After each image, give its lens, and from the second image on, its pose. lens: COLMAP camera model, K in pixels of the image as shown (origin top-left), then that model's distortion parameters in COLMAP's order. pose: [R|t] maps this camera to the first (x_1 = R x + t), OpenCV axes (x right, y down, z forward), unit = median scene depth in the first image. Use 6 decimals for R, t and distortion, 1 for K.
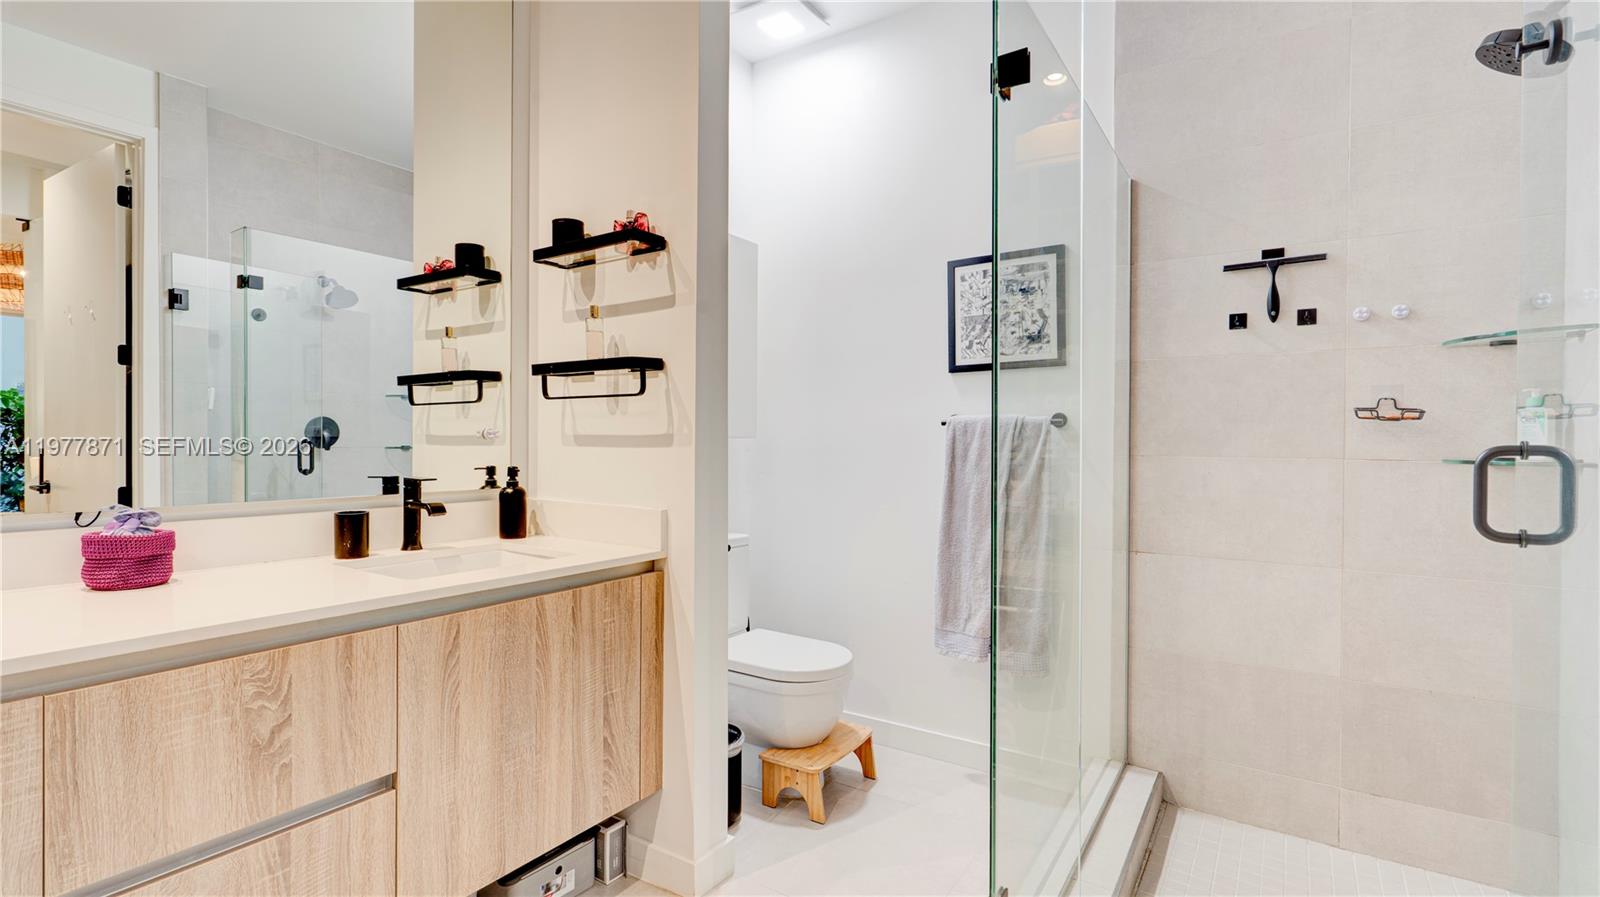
lens RADIAL K [[748.5, 0, 857.9], [0, 748.5, 438.6], [0, 0, 1]] dist [-0.004693, 0.000910]
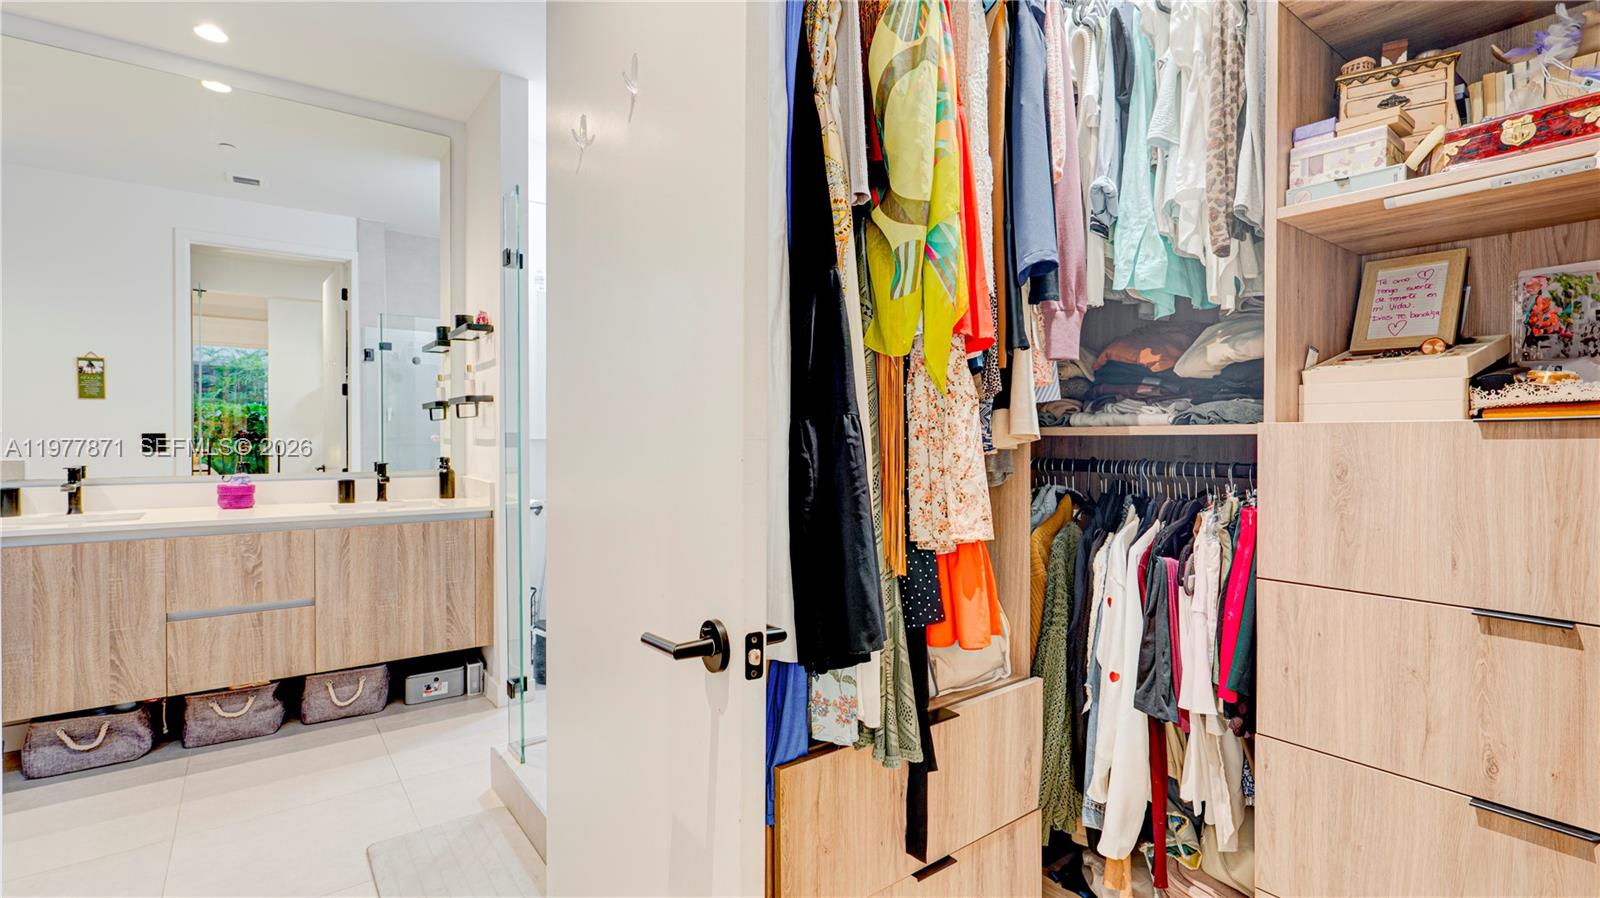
lens RADIAL K [[748.5, 0, 798.1], [0, 748.5, 442.2], [0, 0, 1]] dist [-0.004693, 0.000910]
pose [[0.930637, -0.000253, -0.365942, 1.127969], [0.004441, 0.999934, 0.010603, -0.013595], [0.365915, -0.011492, 0.930577, -0.376614]]
